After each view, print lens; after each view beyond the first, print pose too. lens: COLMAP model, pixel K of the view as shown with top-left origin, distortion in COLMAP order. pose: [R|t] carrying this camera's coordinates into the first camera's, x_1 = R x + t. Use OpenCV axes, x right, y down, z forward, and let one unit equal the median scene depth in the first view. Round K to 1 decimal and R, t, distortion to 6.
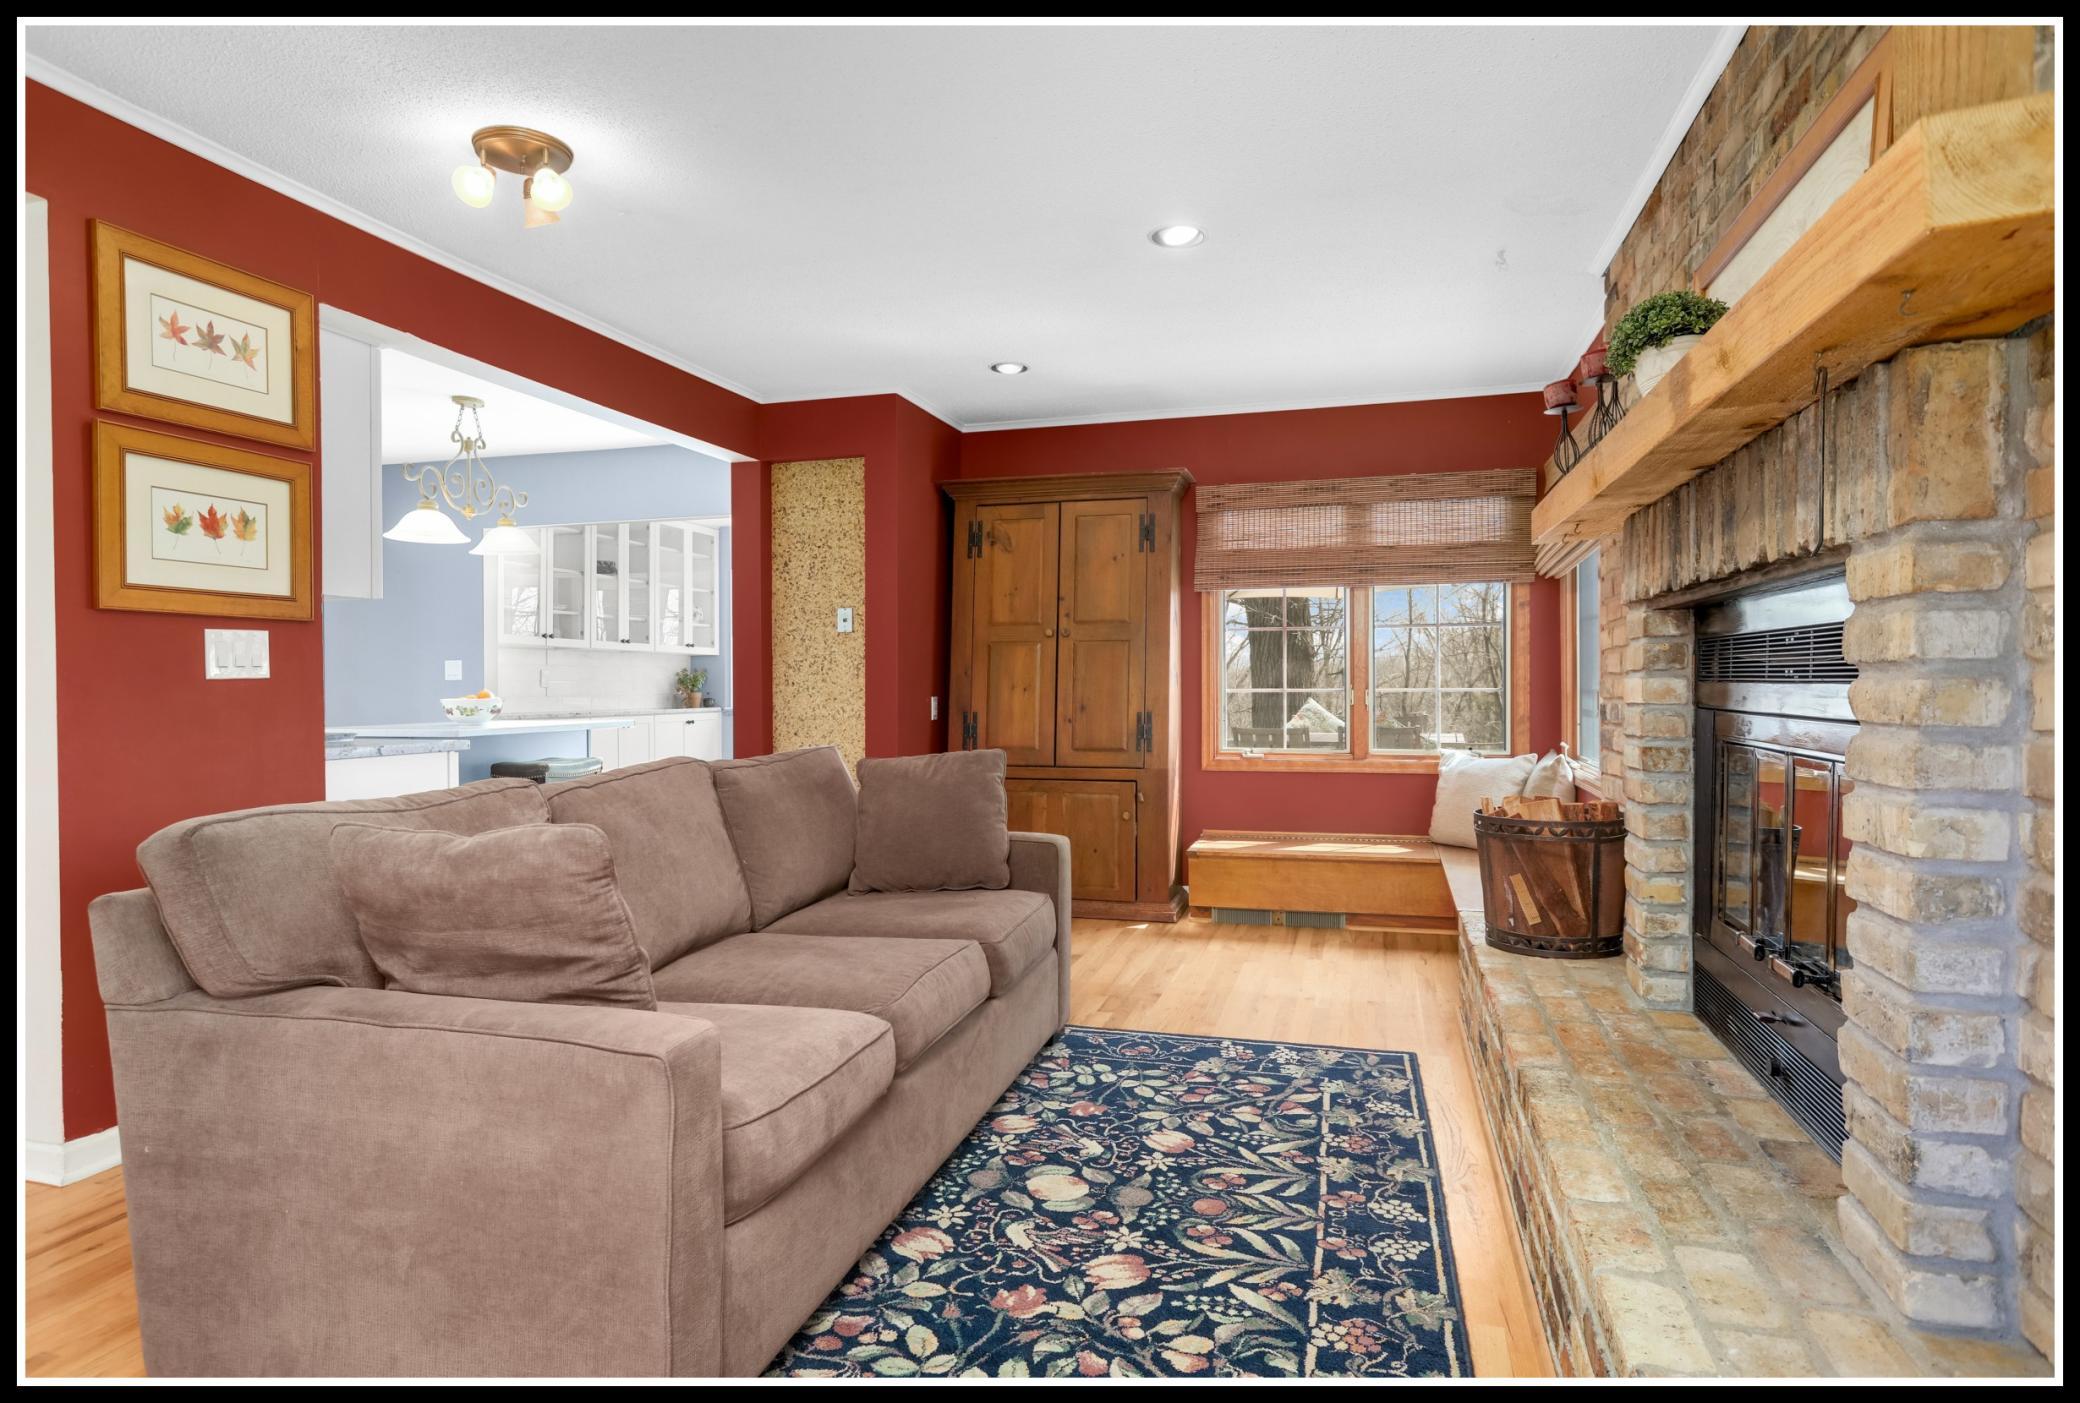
lens RADIAL K [[1161.1, 0, 1036.6], [0, 1161.1, 701.9], [0, 0, 1]] dist [0.005711, 0.000454]
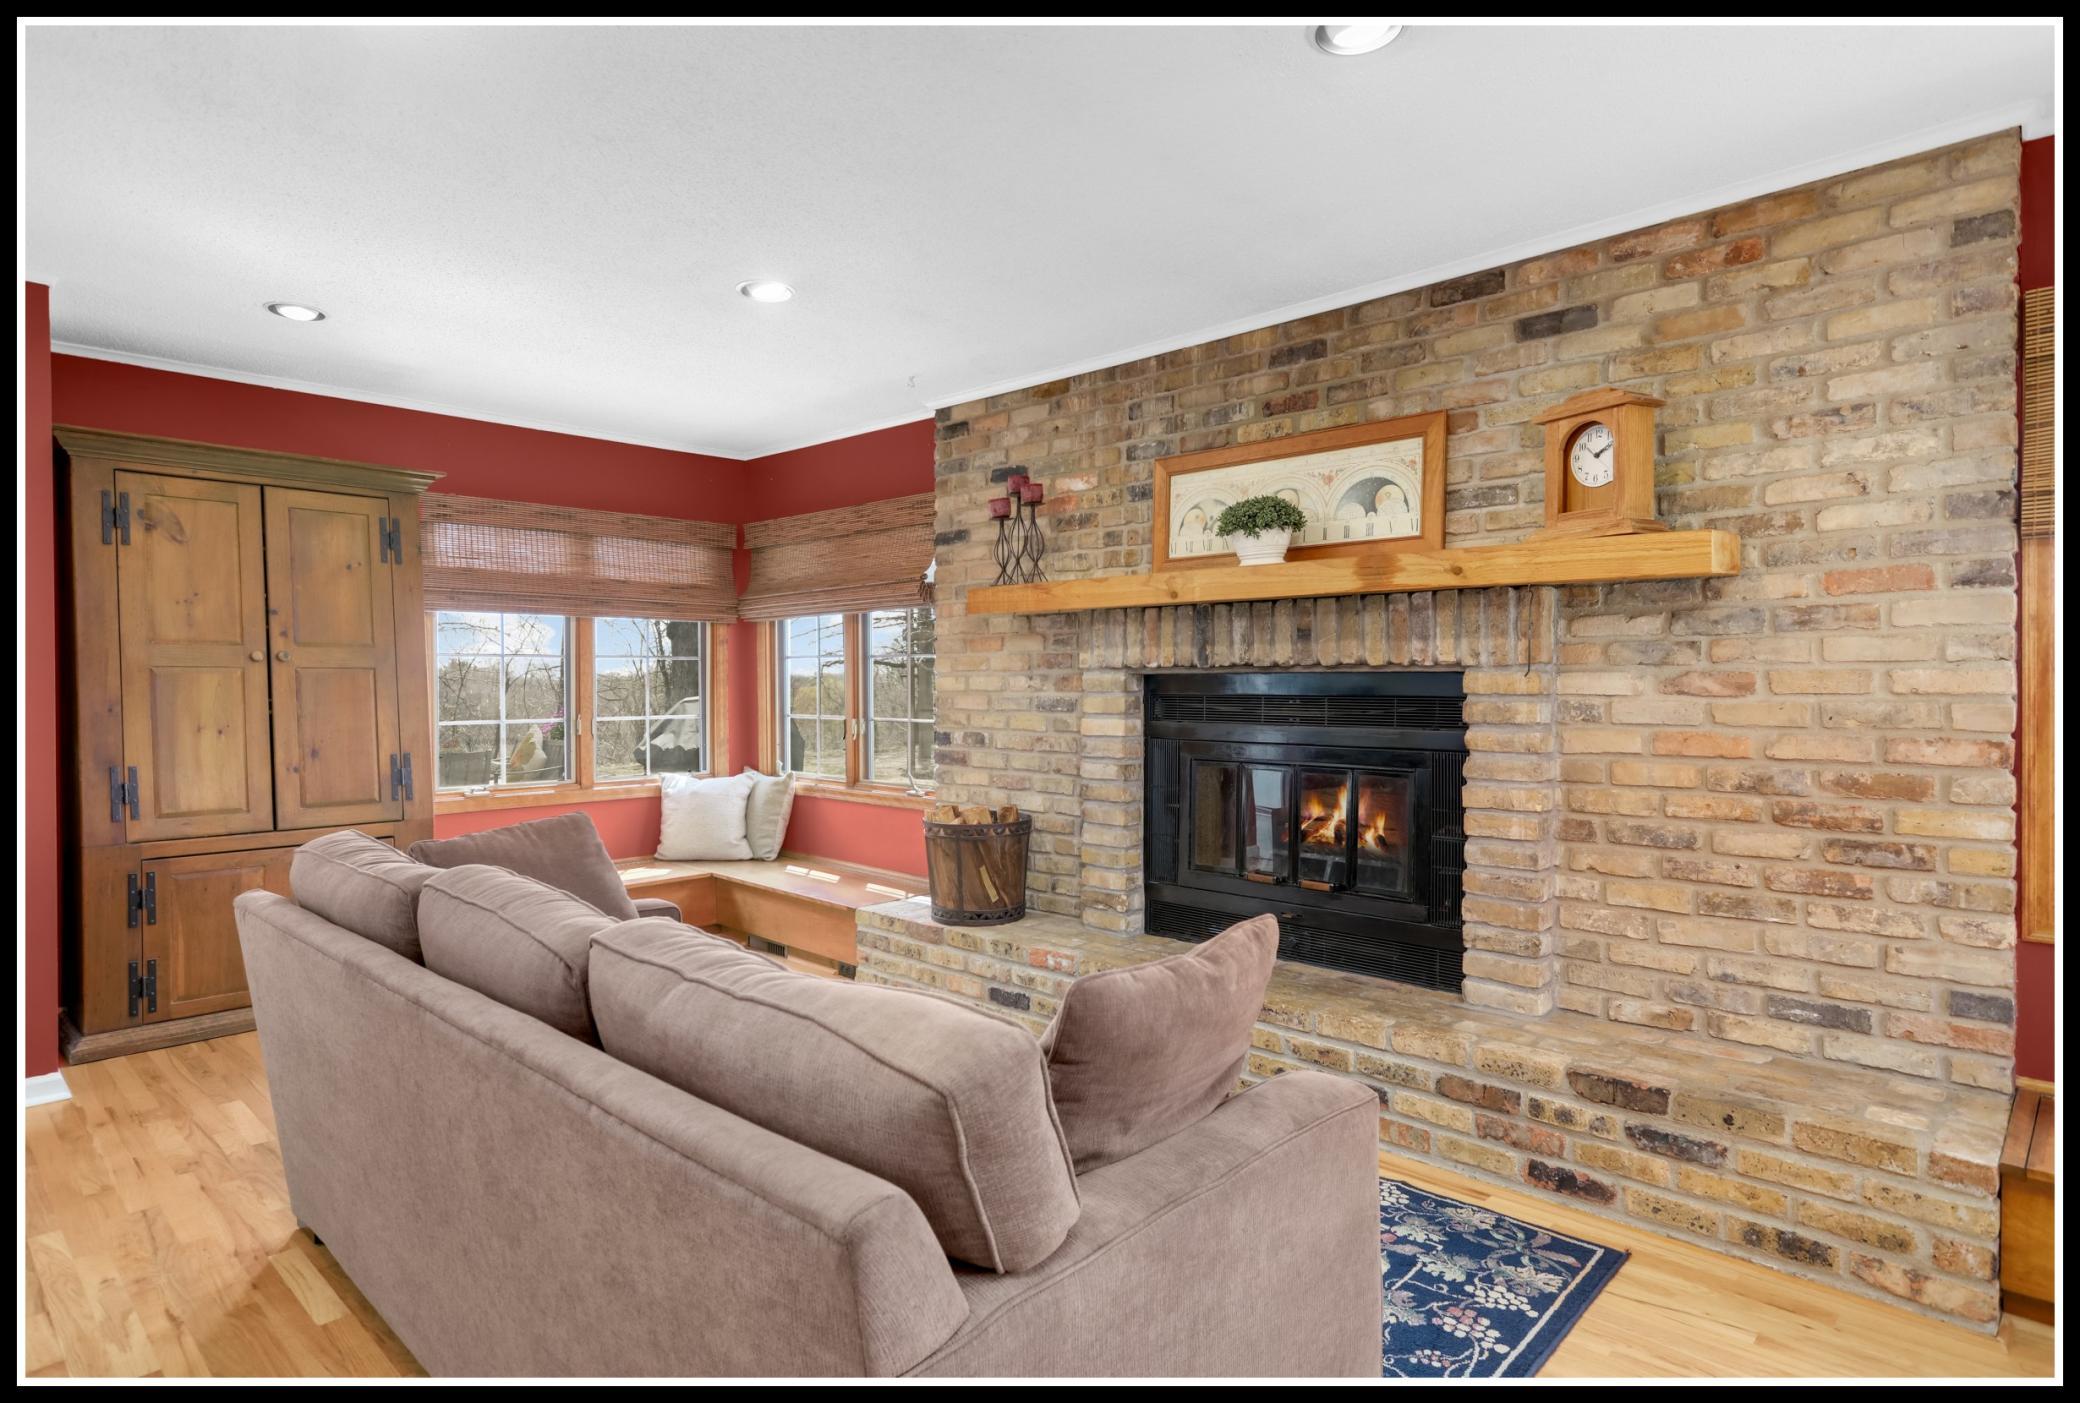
lens RADIAL K [[1122.3, 0, 1021.5], [0, 1122.3, 696.6], [0, 0, 1]] dist [0.015438, 0.000726]
pose [[0.472325, -0.008897, 0.881380, -0.414816], [0.015613, 0.999877, 0.001726, -0.027133], [-0.881286, 0.012946, 0.472406, 0.215611]]
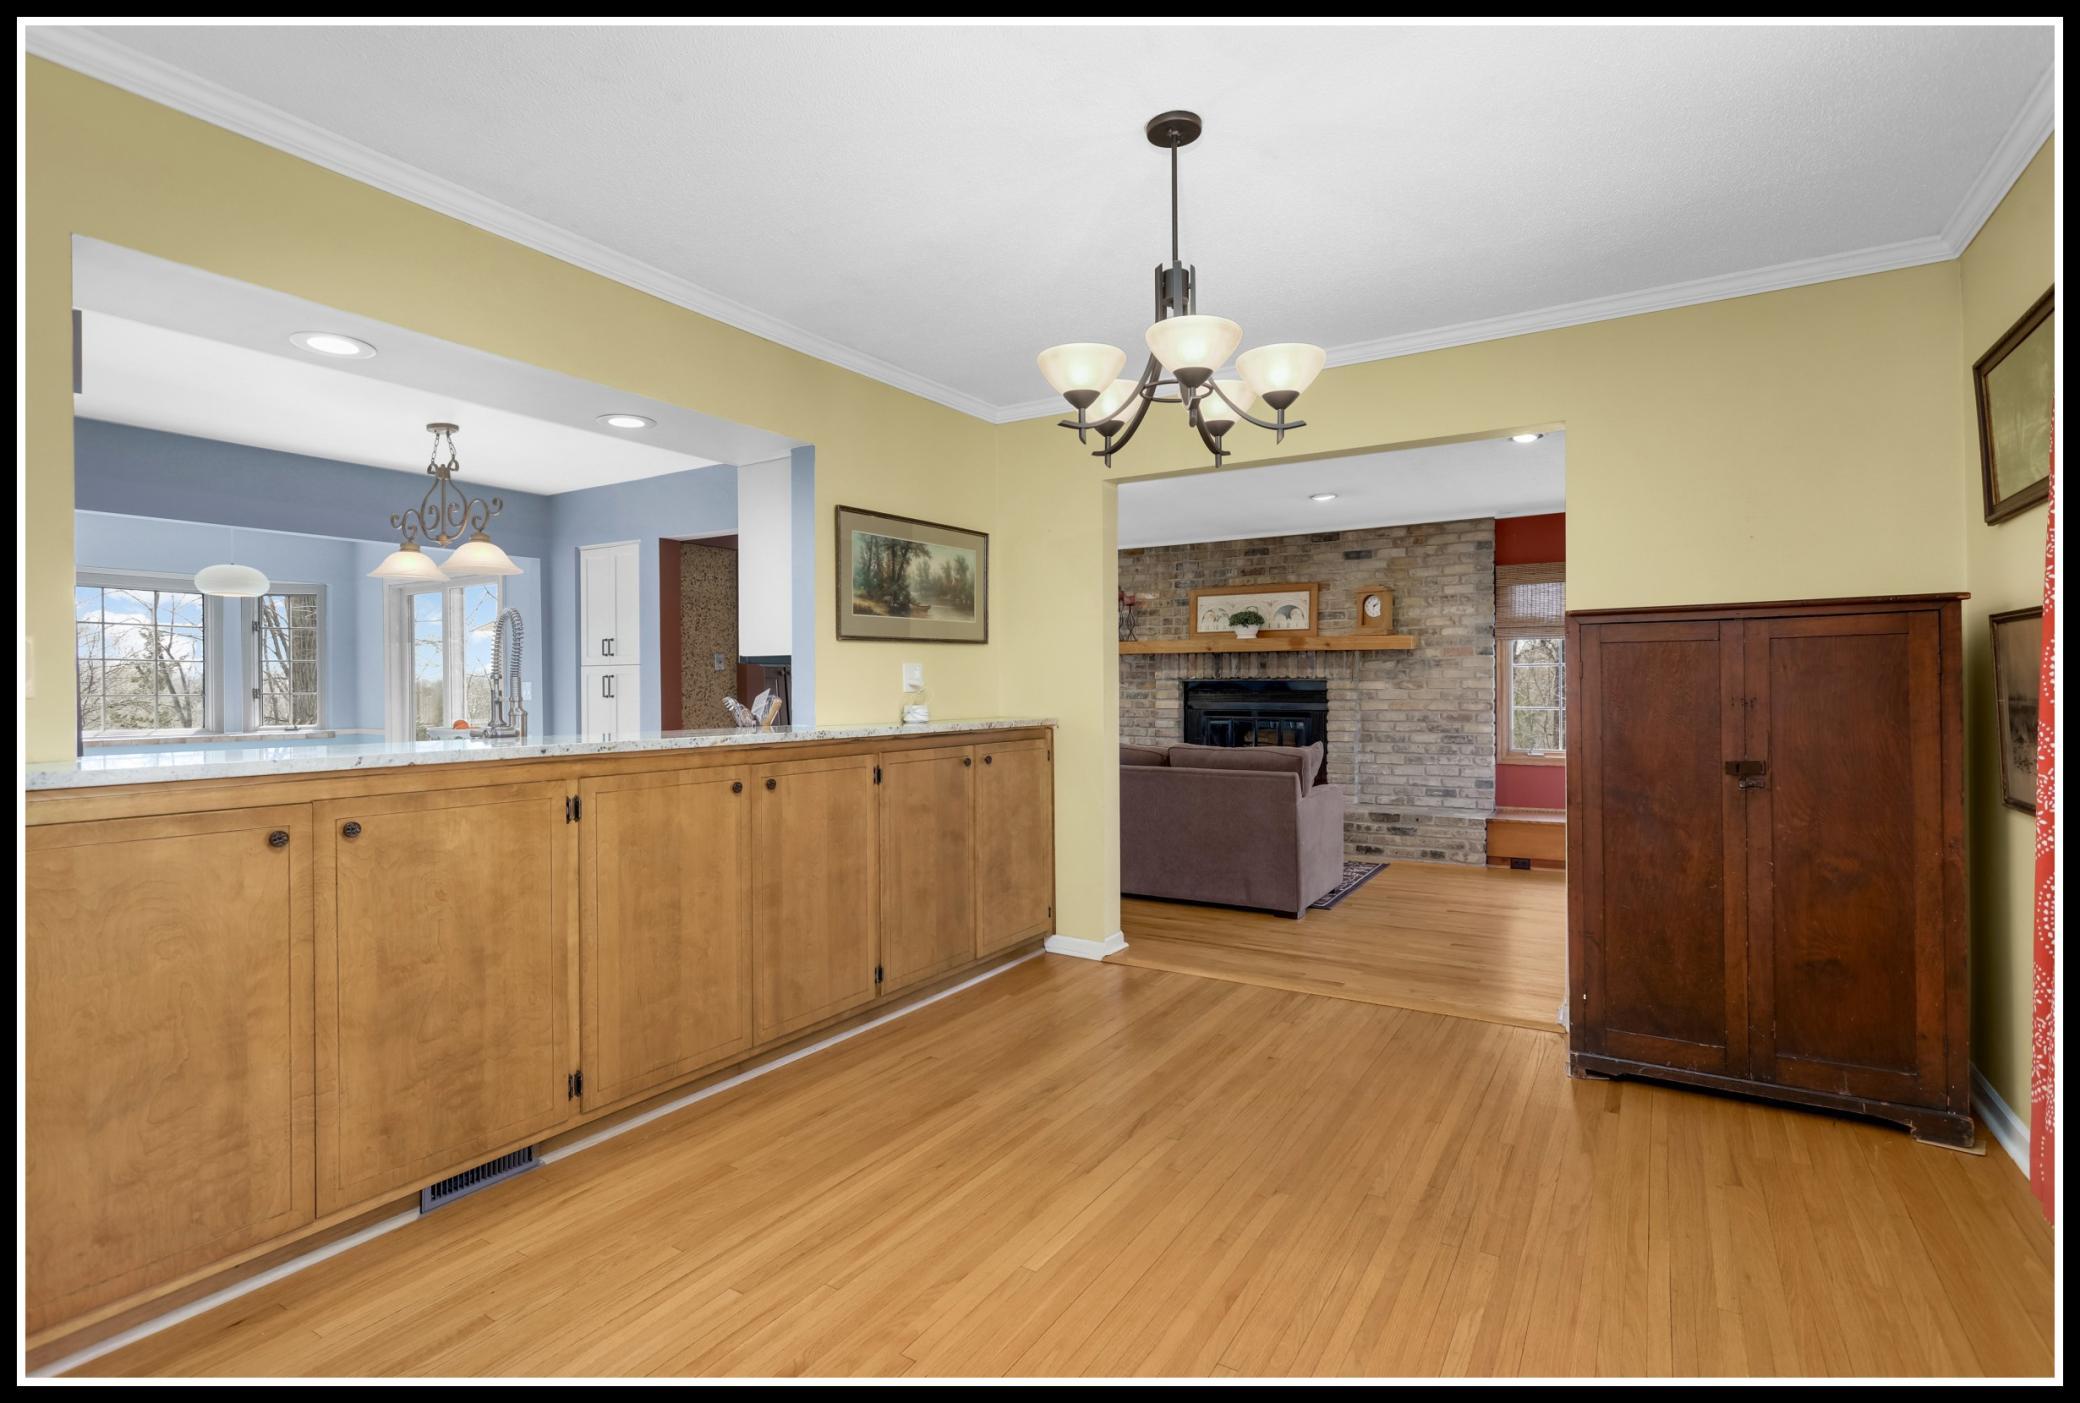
lens RADIAL K [[1019.5, 0, 1021.8], [0, 1019.5, 697.2], [0, 0, 1]] dist [0.012102, -0.001281]
pose [[0.270835, -0.008600, 0.962587, -1.284818], [0.018612, 0.999820, 0.003696, -0.025865], [-0.962446, 0.016915, 0.270946, 0.312969]]
